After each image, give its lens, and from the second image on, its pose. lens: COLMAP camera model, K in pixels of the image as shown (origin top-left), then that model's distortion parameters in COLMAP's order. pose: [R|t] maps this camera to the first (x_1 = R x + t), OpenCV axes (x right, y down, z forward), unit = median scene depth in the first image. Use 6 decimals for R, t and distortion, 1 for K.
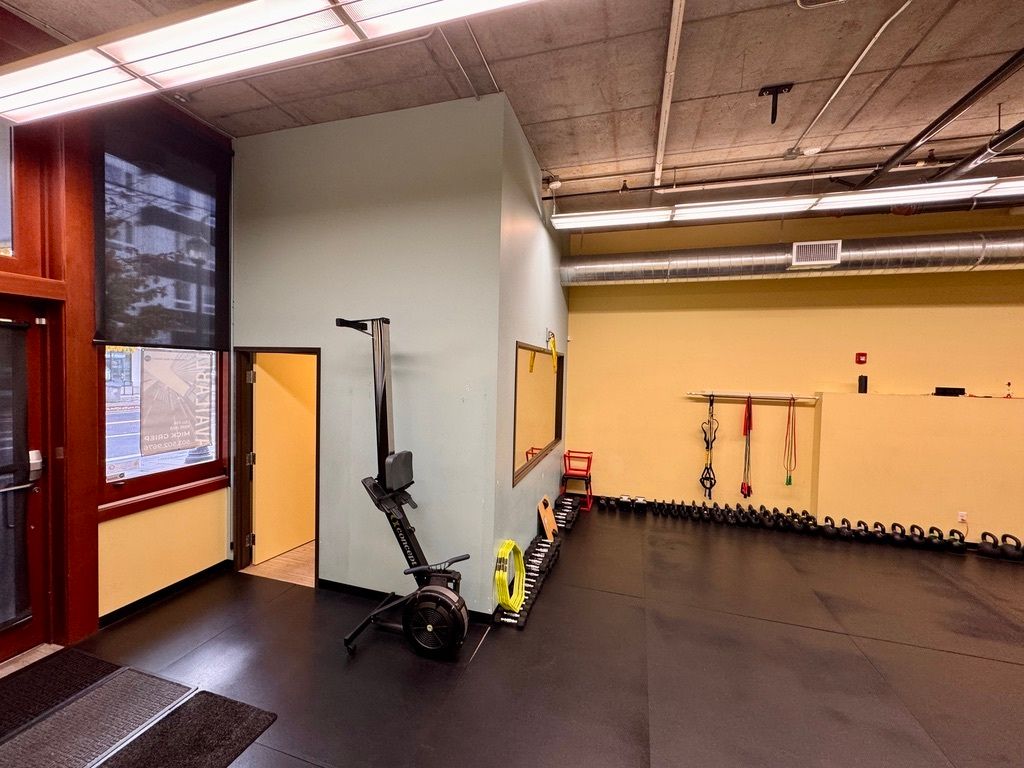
lens RADIAL K [[405.9, 0, 512.0], [0, 405.9, 384.0], [0, 0, 1]] dist [-0.000053, -0.000227]
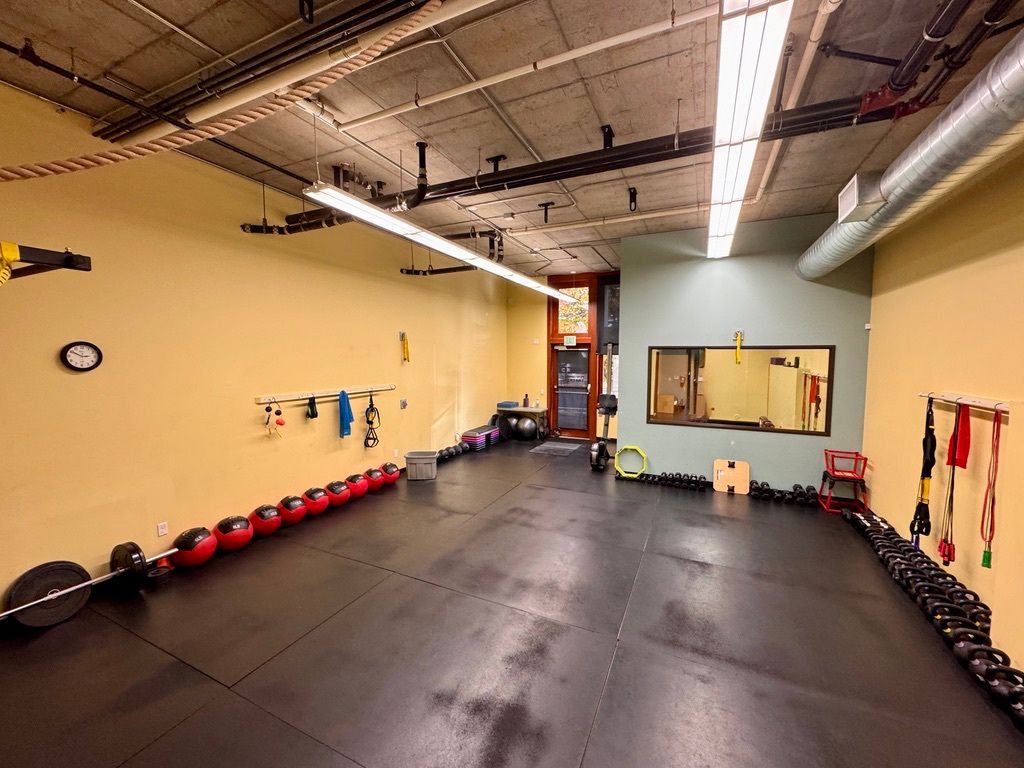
lens RADIAL K [[405.9, 0, 512.0], [0, 405.9, 384.0], [0, 0, 1]] dist [-0.000053, -0.000227]
pose [[-0.148035, 0.039189, -0.988205, 1.642640], [-0.046525, 0.997832, 0.046540, 0.011205], [0.987887, 0.052866, -0.145891, 0.539445]]
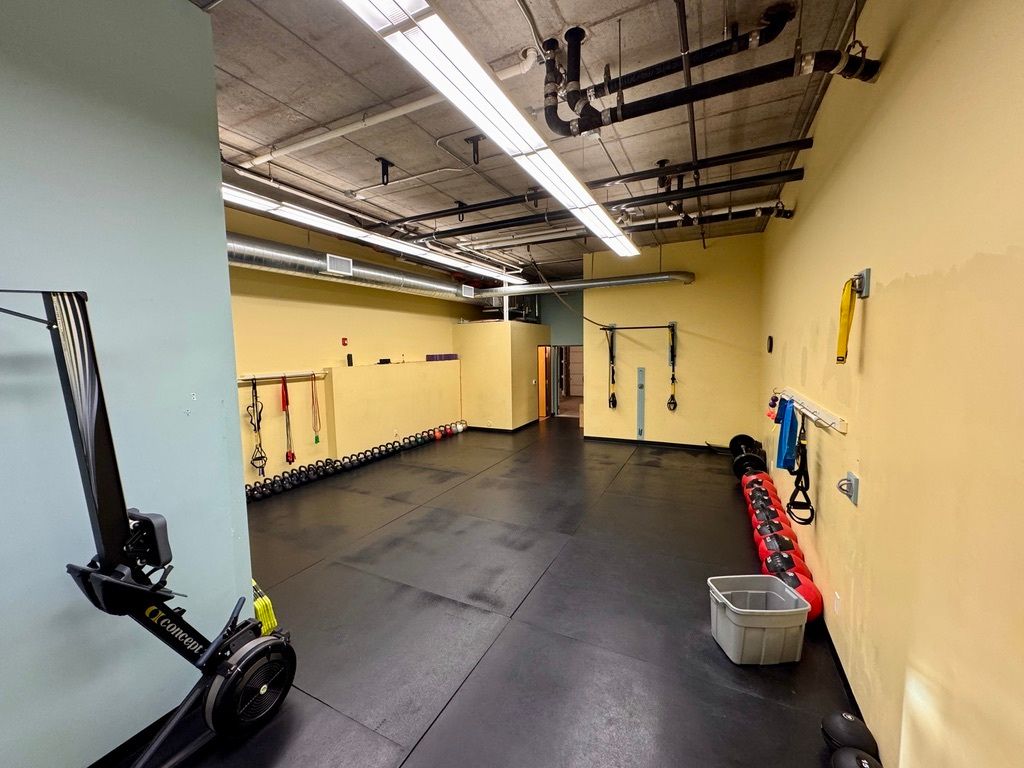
lens RADIAL K [[405.9, 0, 512.0], [0, 405.9, 384.0], [0, 0, 1]] dist [-0.000053, -0.000227]
pose [[0.170241, -0.116608, 0.978479, -0.539300], [0.059169, 0.992392, 0.107971, -0.042182], [-0.983624, 0.039515, 0.175845, 0.218919]]
